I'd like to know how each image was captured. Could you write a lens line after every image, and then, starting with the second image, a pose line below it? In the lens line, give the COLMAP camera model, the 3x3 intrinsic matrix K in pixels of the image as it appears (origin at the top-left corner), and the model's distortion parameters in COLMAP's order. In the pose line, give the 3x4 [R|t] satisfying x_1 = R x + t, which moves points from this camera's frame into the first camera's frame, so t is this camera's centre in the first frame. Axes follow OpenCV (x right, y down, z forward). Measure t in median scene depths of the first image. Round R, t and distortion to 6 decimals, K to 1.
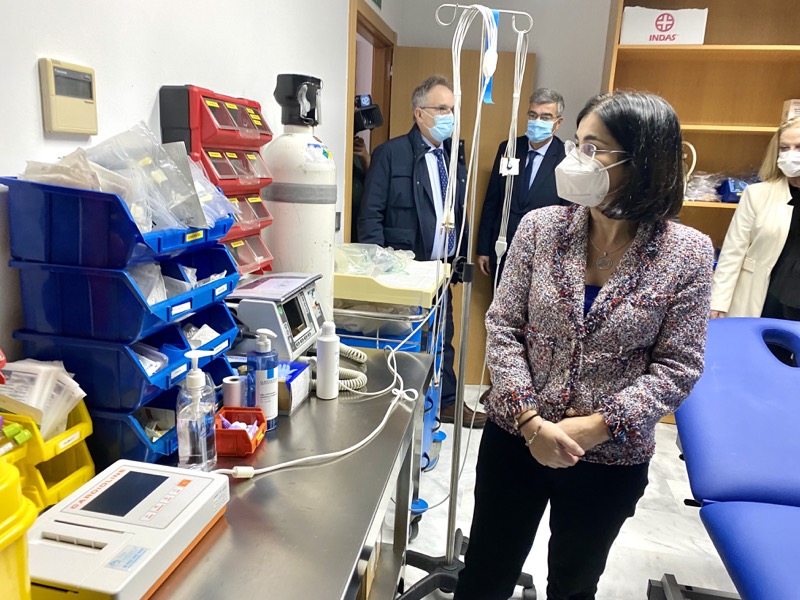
lens RADIAL K [[642.9, 0, 400.0], [0, 642.9, 300.0], [0, 0, 1]] dist [0.003825, -0.005142]
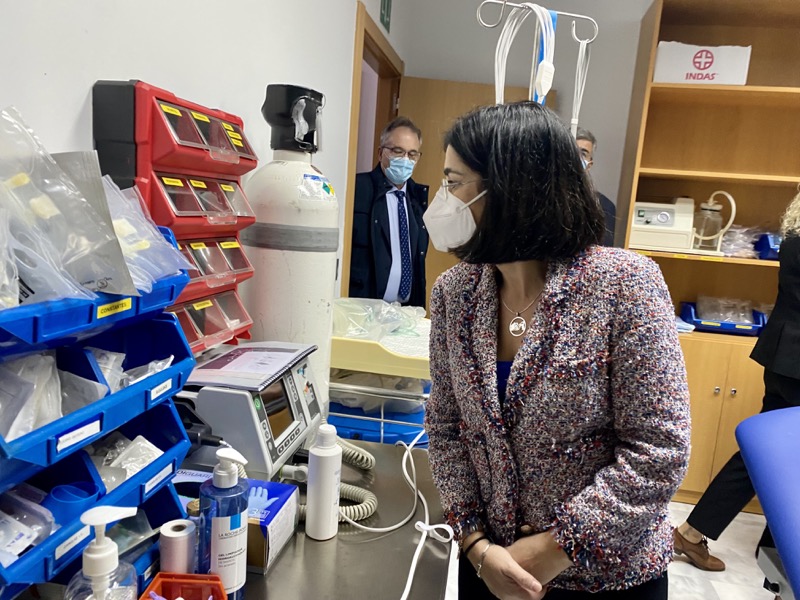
lens RADIAL K [[599.1, 0, 400.0], [0, 599.1, 300.0], [0, 0, 1]] dist [-0.005135, -0.005422]
pose [[0.999212, 0.025213, 0.030655, -0.051103], [-0.023425, 0.998078, -0.057370, -0.060048], [-0.032042, 0.056607, 0.997882, 0.319783]]
